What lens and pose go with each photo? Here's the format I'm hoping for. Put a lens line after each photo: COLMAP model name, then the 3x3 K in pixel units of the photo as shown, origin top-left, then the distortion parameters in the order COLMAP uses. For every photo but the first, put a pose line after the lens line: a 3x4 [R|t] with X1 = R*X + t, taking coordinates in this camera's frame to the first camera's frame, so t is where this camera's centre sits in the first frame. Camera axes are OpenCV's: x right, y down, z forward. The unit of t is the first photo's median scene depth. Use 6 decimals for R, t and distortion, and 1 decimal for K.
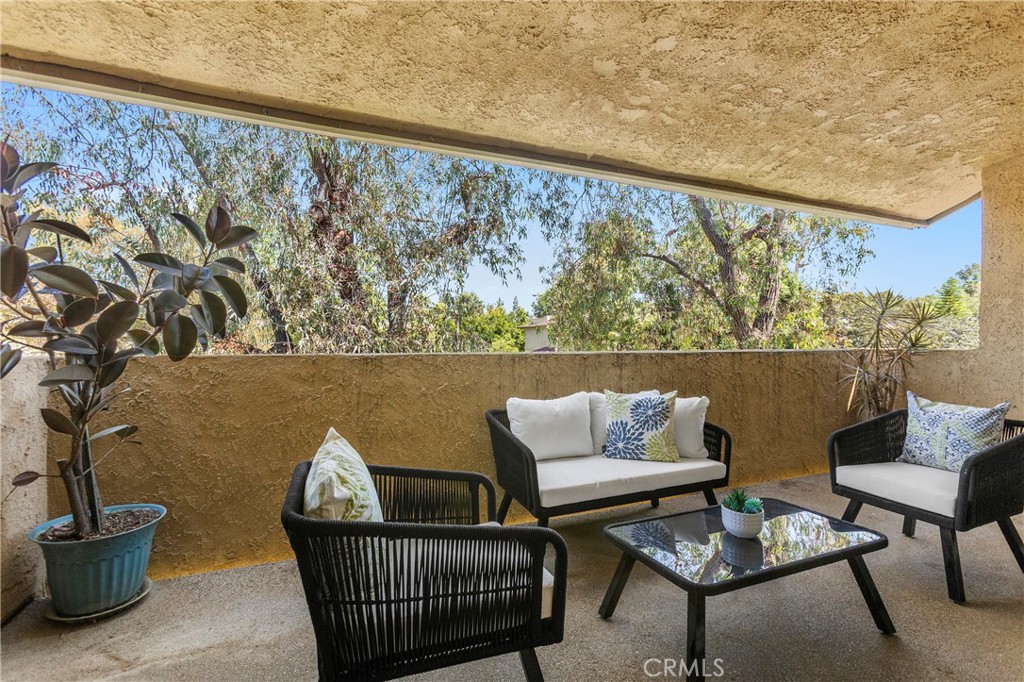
lens RADIAL K [[458.0, 0, 511.7], [0, 458.0, 340.6], [0, 0, 1]] dist [0.001120, 0.002077]
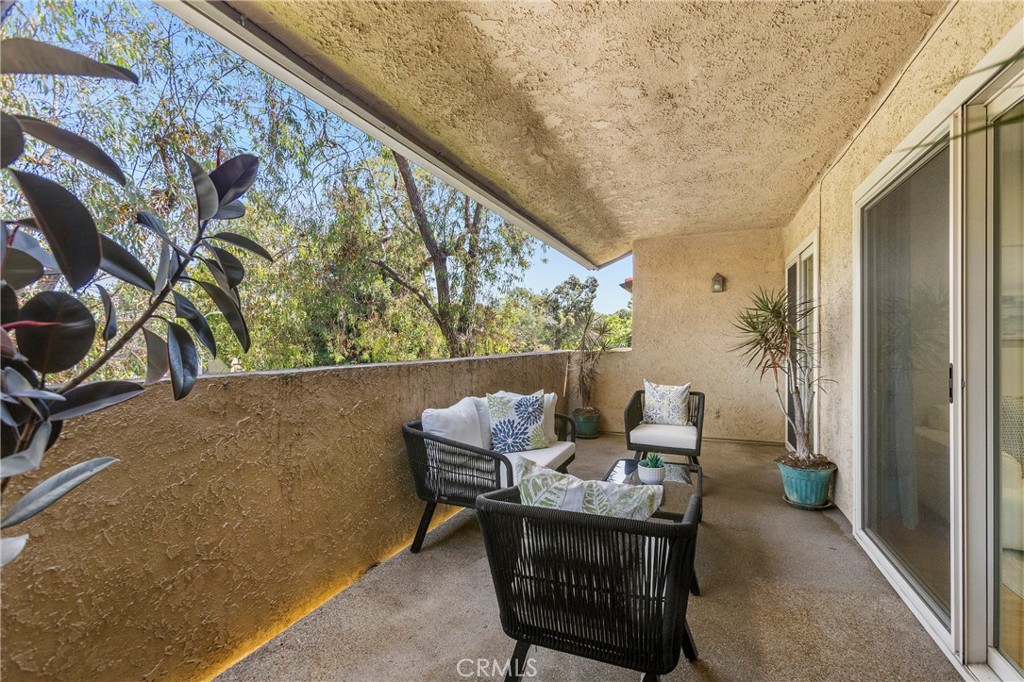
lens RADIAL K [[458.0, 0, 513.6], [0, 458.0, 341.8], [0, 0, 1]] dist [0.001120, 0.002077]
pose [[0.708865, -0.000039, 0.705344, -0.592430], [-0.004480, 0.999980, 0.004557, -0.025419], [-0.705330, -0.006390, 0.708851, 0.190474]]
